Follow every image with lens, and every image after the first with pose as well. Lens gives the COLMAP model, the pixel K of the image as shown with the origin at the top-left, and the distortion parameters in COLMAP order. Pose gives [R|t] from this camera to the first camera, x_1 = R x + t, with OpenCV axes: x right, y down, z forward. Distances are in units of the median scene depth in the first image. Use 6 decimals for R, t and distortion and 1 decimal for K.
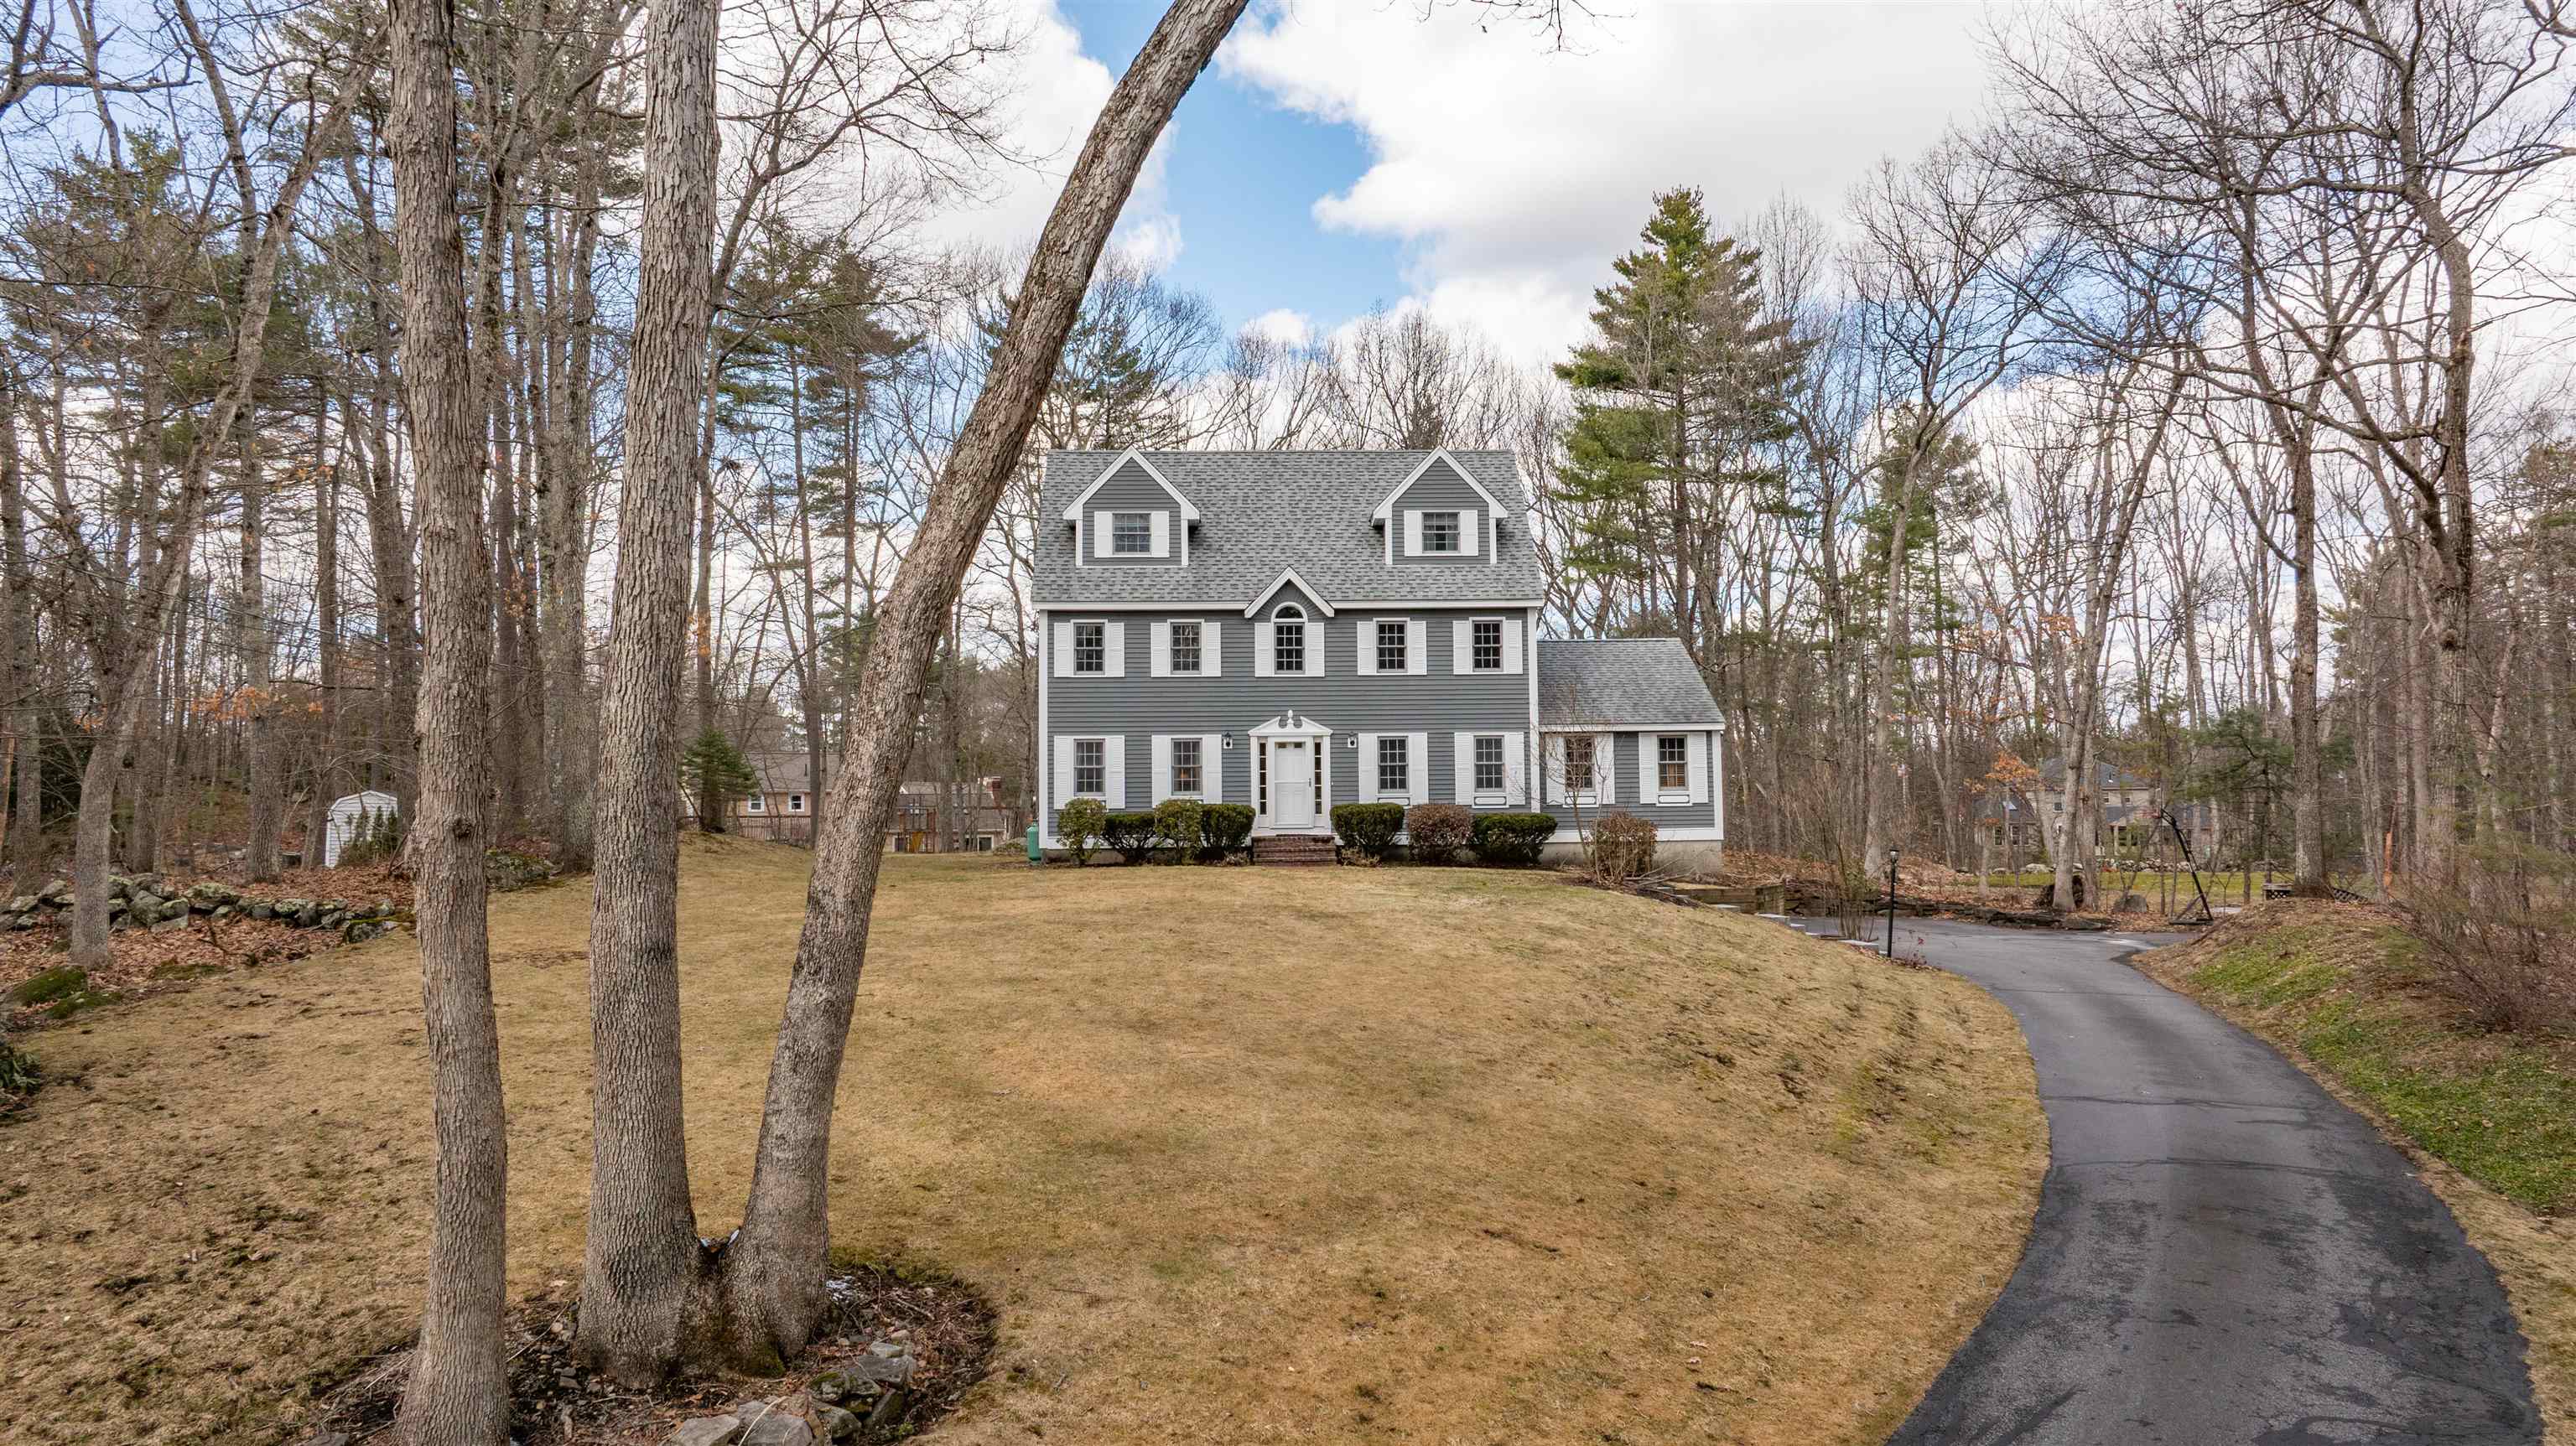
lens RADIAL K [[1794.1, 0, 1308.3], [0, 1794.1, 716.1], [0, 0, 1]] dist [-0.018312, -0.002177]
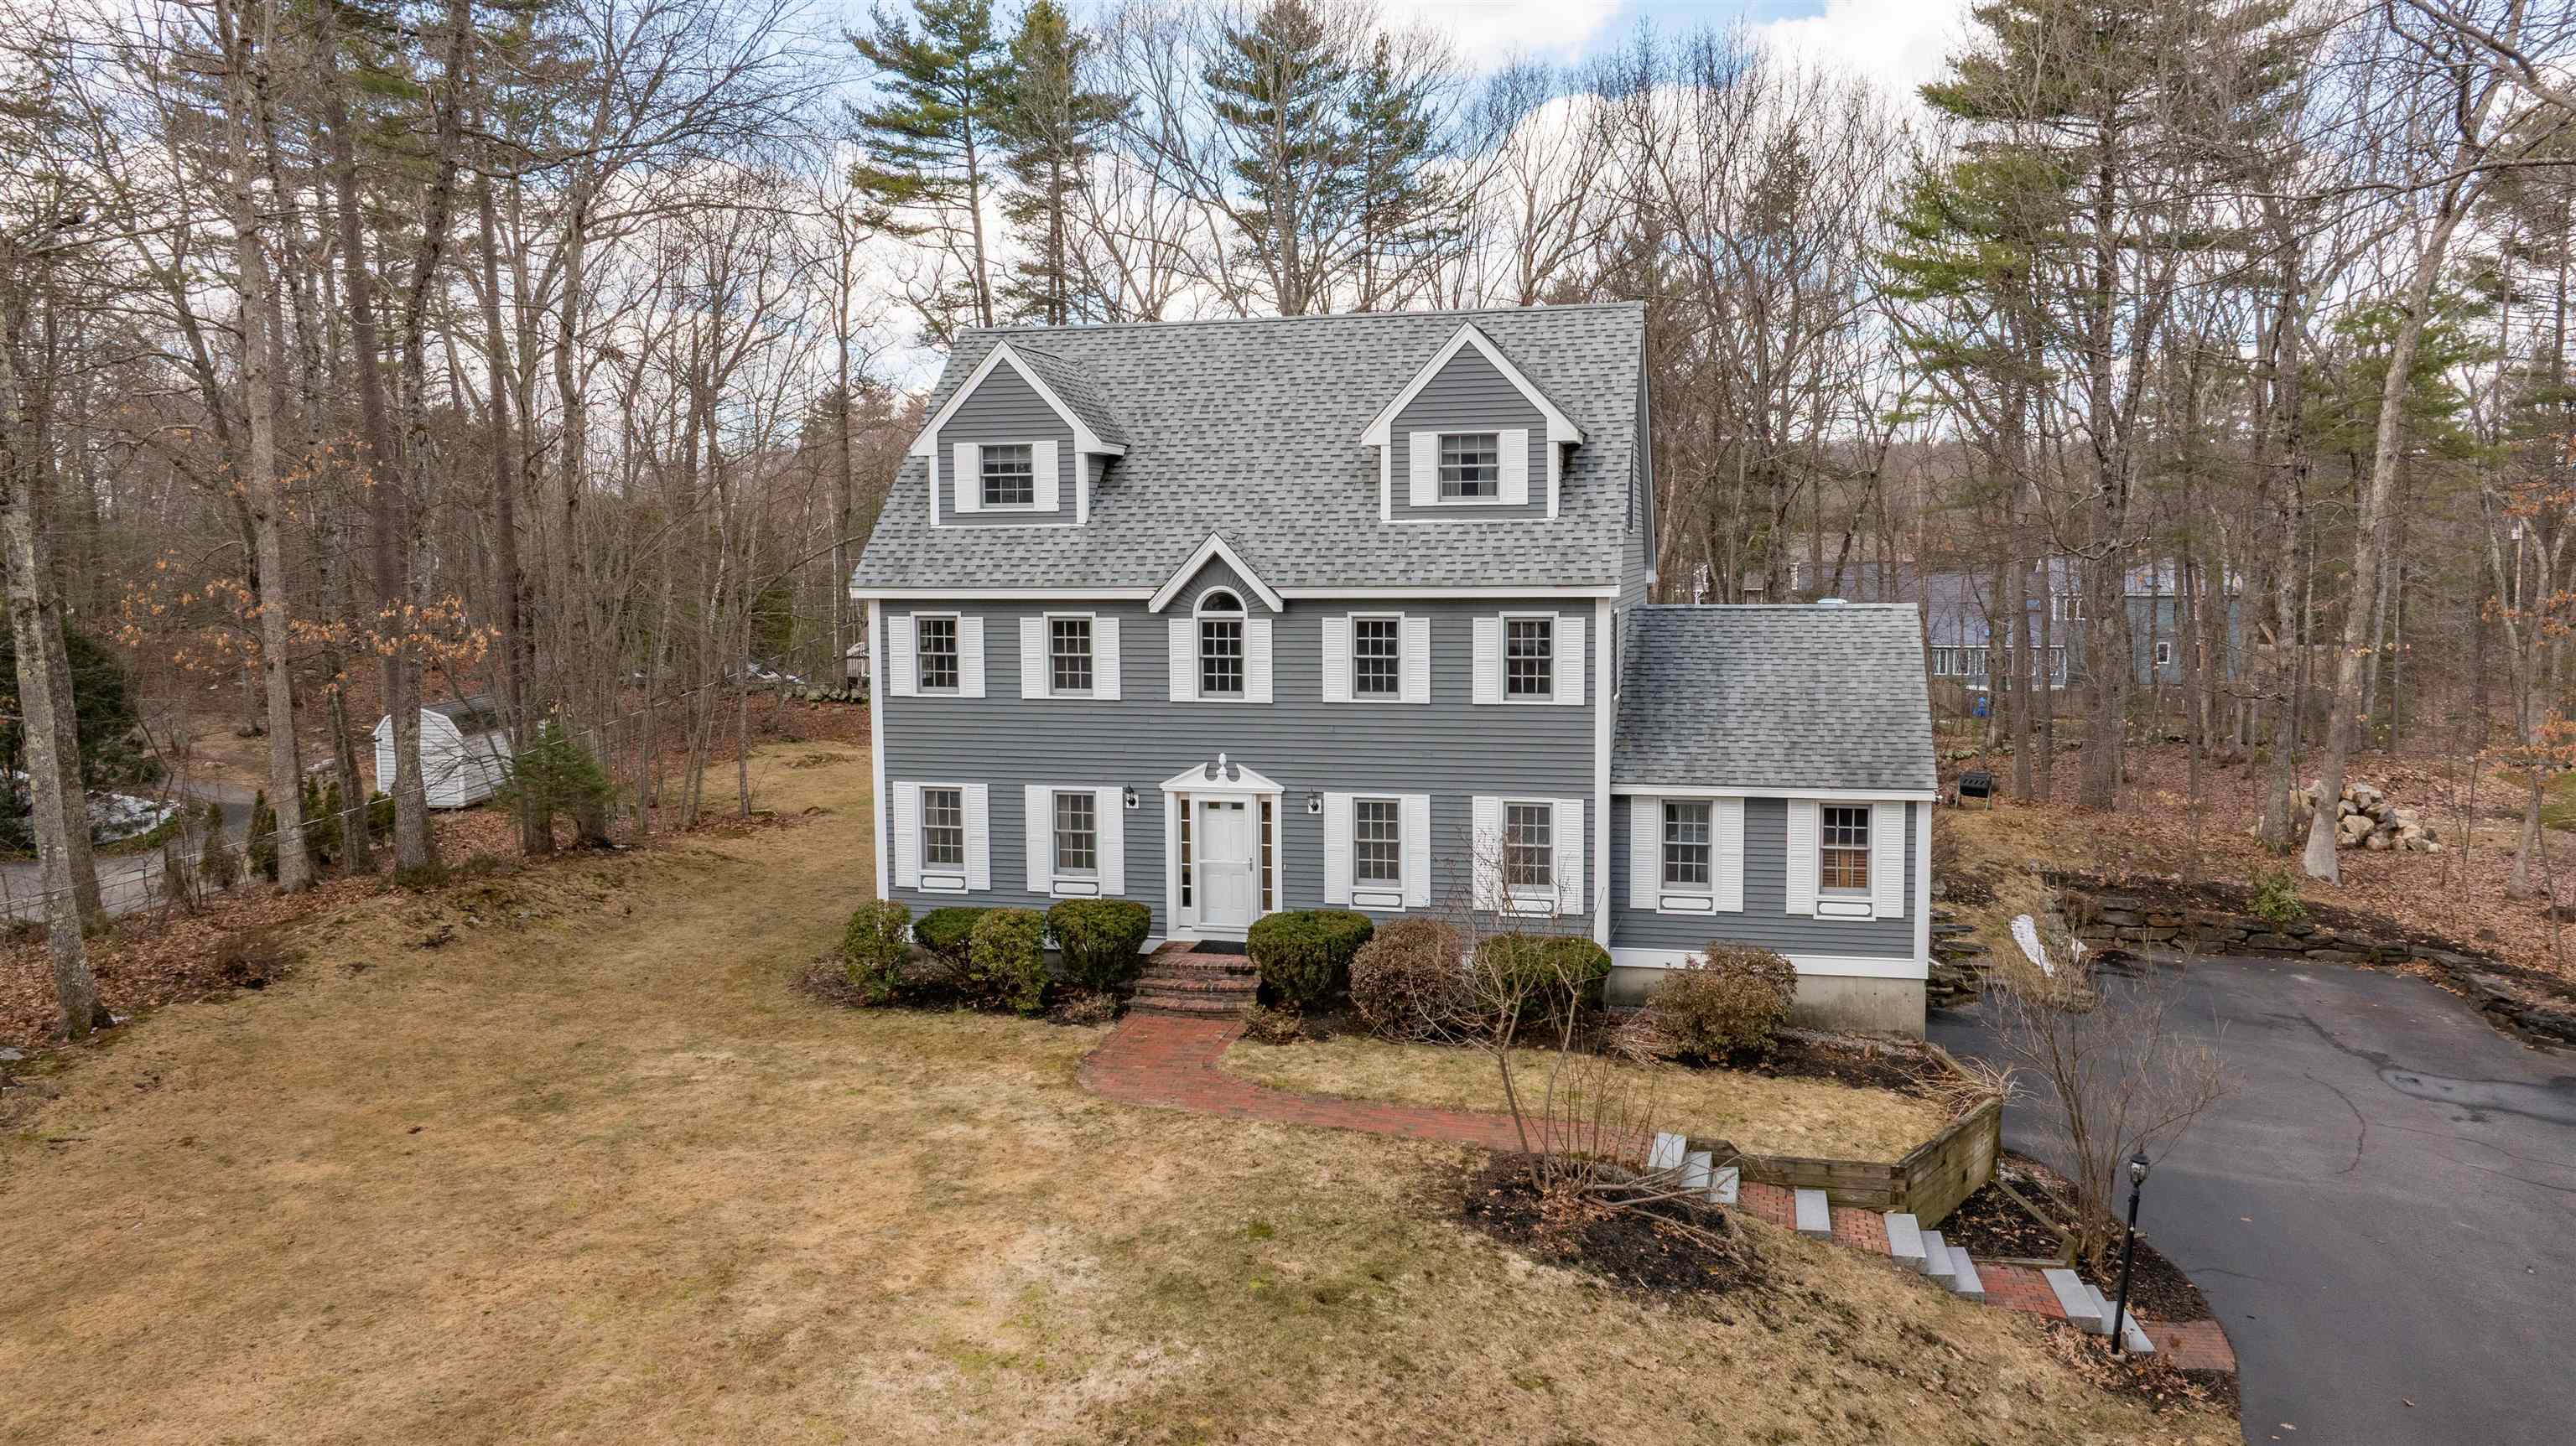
lens RADIAL K [[1794.1, 0, 1287.2], [0, 1794.1, 726.9], [0, 0, 1]] dist [-0.018312, -0.002177]
pose [[0.957634, 0.031271, -0.286286, 0.198319], [0.016291, 0.986614, 0.162260, -0.117703], [0.287528, -0.160049, 0.944305, 0.390560]]
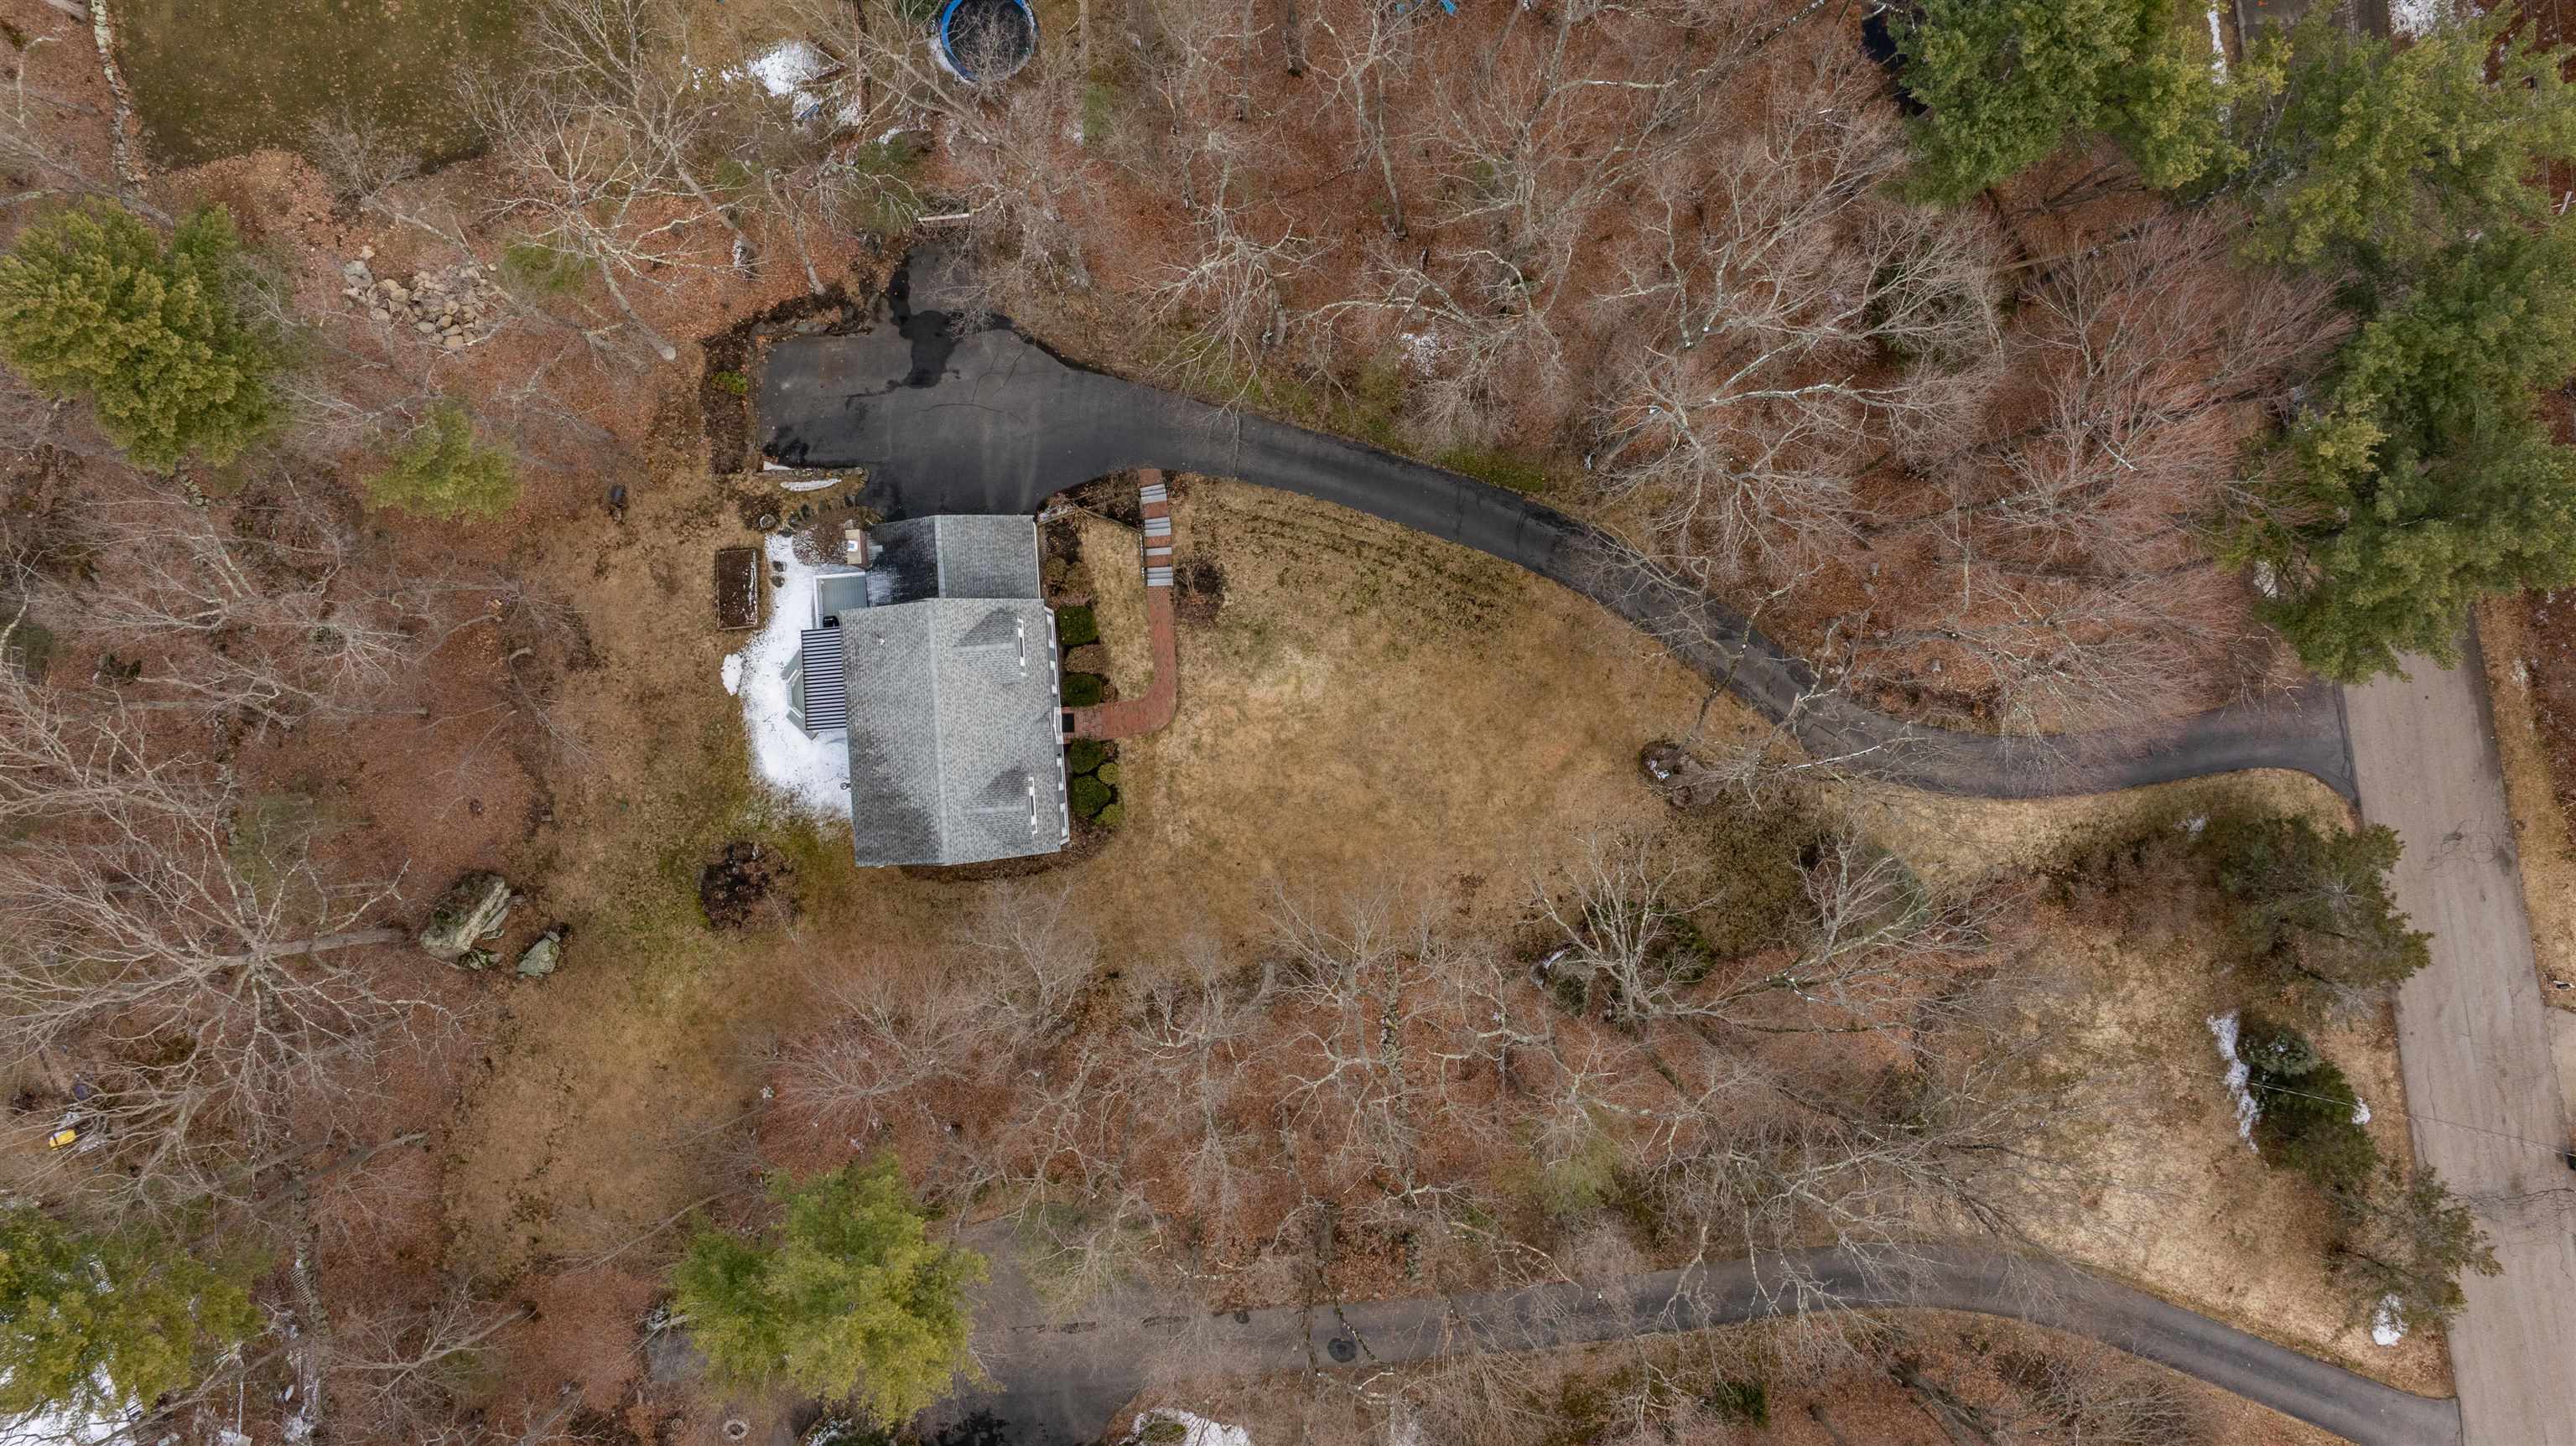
lens RADIAL K [[1794.1, 0, 1282.8], [0, 1794.1, 724.9], [0, 0, 1]] dist [-0.018312, -0.002177]
pose [[-0.030411, -0.999500, 0.008696, -0.033076], [-0.061297, 0.010549, 0.998064, -2.081823], [-0.997656, 0.029819, -0.061587, 0.853850]]
